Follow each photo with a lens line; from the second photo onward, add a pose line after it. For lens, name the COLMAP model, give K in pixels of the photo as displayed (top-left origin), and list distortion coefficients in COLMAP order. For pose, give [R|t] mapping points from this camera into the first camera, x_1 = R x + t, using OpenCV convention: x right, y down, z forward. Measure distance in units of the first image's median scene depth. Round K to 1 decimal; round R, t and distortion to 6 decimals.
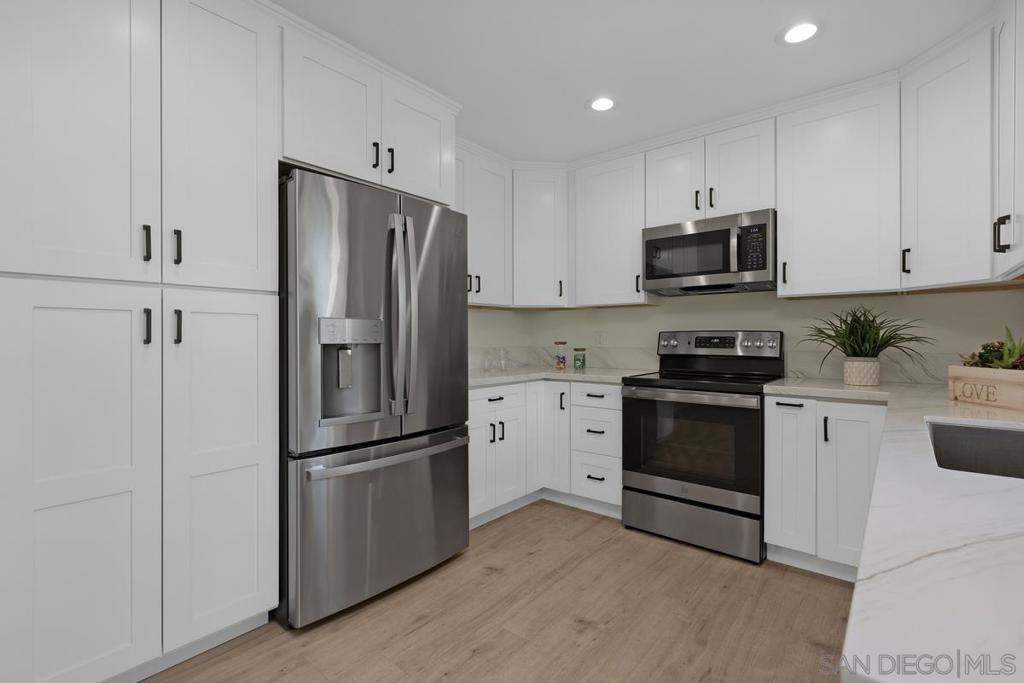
lens RADIAL K [[466.8, 0, 513.2], [0, 466.8, 338.2], [0, 0, 1]] dist [0.001050, -0.000160]
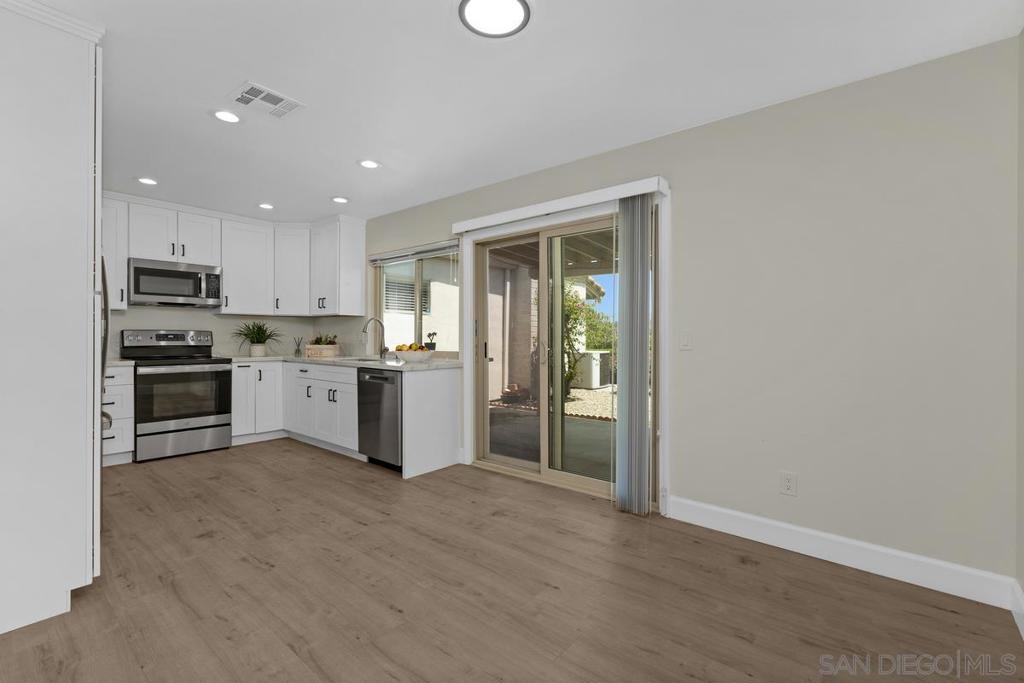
lens RADIAL K [[455.1, 0, 514.0], [0, 455.1, 337.4], [0, 0, 1]] dist [0.000015, -0.000101]
pose [[0.006488, -0.001460, 0.999978, -1.297294], [-0.003438, 0.999993, 0.001483, 0.003098], [-0.999973, -0.003447, 0.006483, -0.211468]]
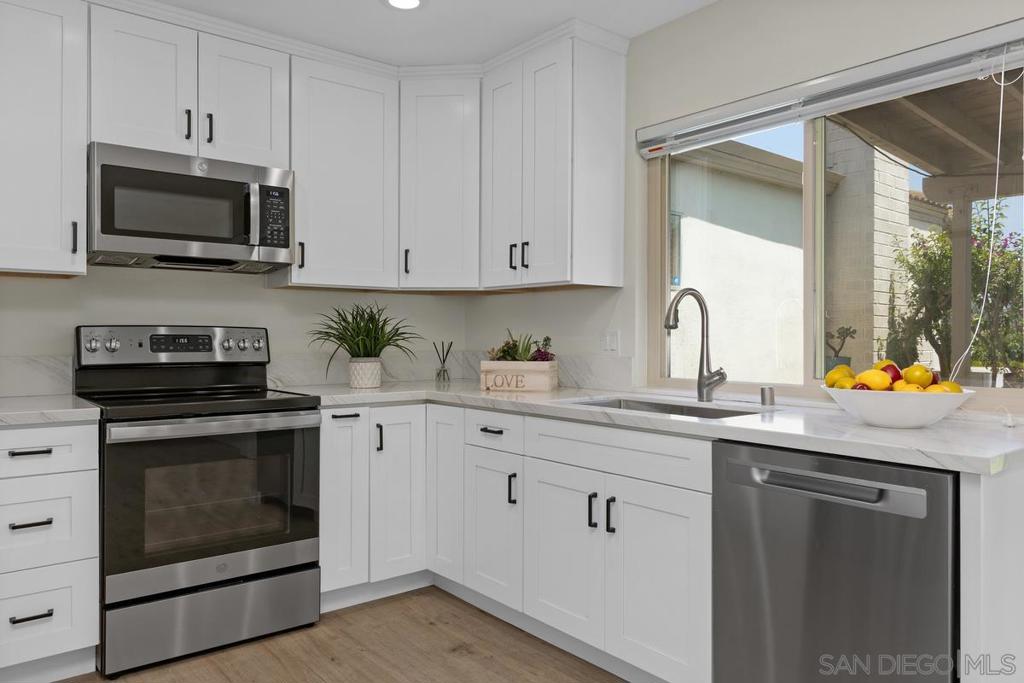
lens RADIAL K [[715.1, 0, 512.2], [0, 715.1, 335.5], [0, 0, 1]] dist [-0.000422, 0.001172]
pose [[0.200920, 0.001738, 0.979606, -0.540295], [-0.001157, 0.999998, -0.001537, -0.001355], [-0.979607, -0.000825, 0.200922, 0.395778]]
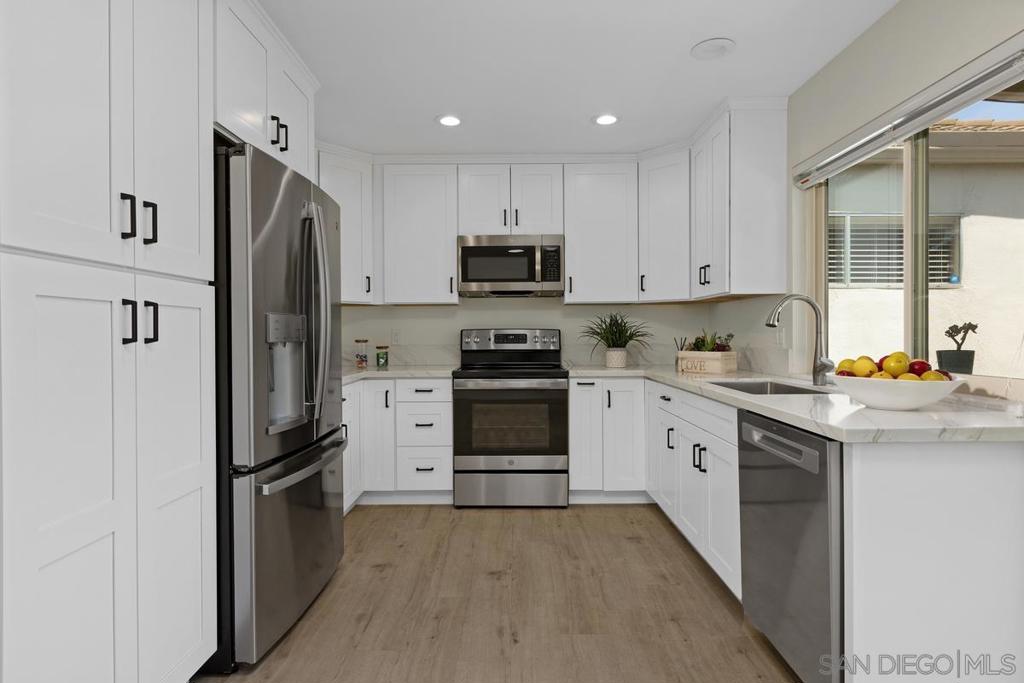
lens RADIAL K [[541.2, 0, 514.0], [0, 541.2, 337.5], [0, 0, 1]] dist [0.002498, 0.000130]
pose [[0.773897, -0.006597, 0.633277, -0.499632], [0.005313, 0.999978, 0.003924, 0.000673], [-0.633289, 0.000328, 0.773915, -0.074416]]
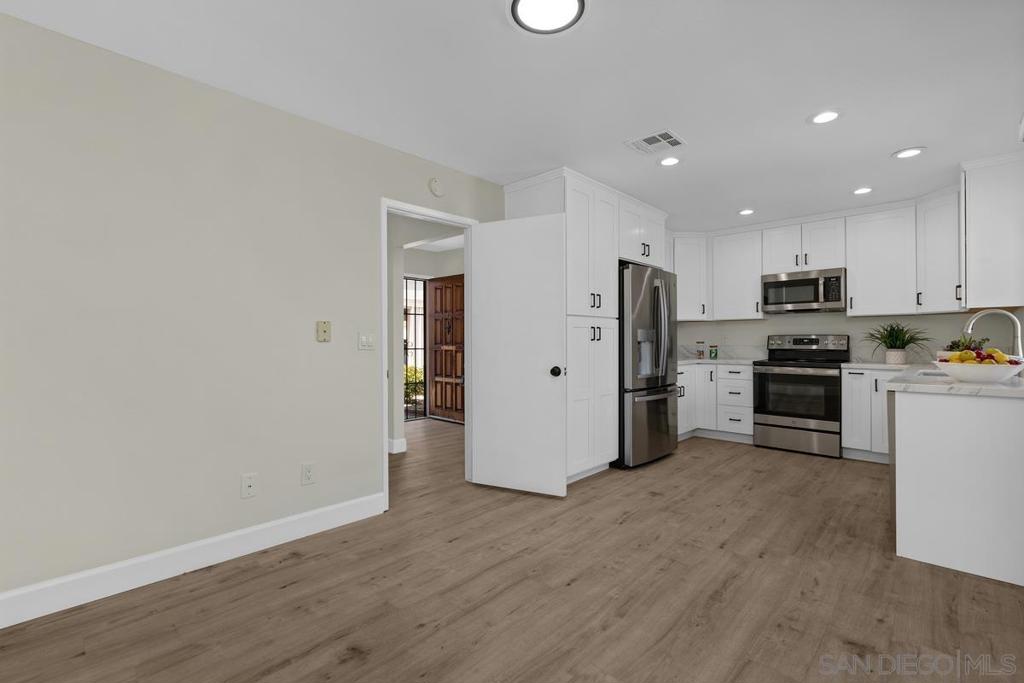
lens RADIAL K [[452.9, 0, 513.1], [0, 452.9, 337.9], [0, 0, 1]] dist [0.000176, -0.000041]
pose [[0.997339, -0.000328, -0.072900, -0.601078], [-0.000168, 0.999977, -0.006803, 0.008097], [0.072901, 0.006797, 0.997316, -0.851364]]
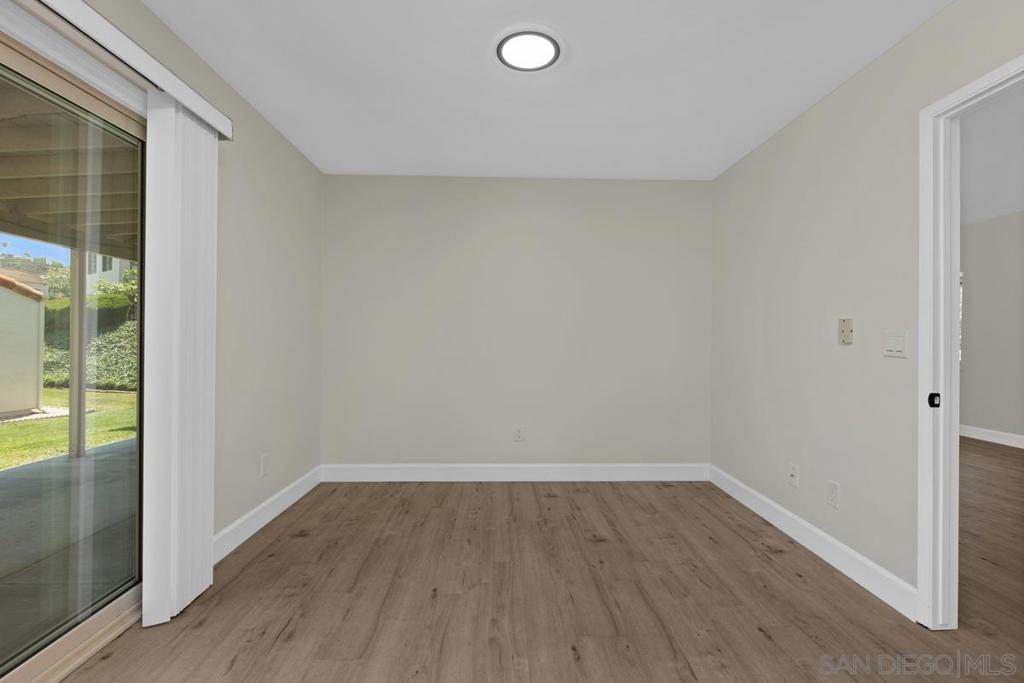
lens RADIAL K [[455.1, 0, 514.0], [0, 455.1, 337.4], [0, 0, 1]] dist [0.000015, -0.000101]
pose [[-0.752878, -0.008293, -0.658108, -0.064308], [-0.009615, 0.999952, -0.001601, 0.005669], [0.658090, 0.005122, -0.752922, 0.407986]]
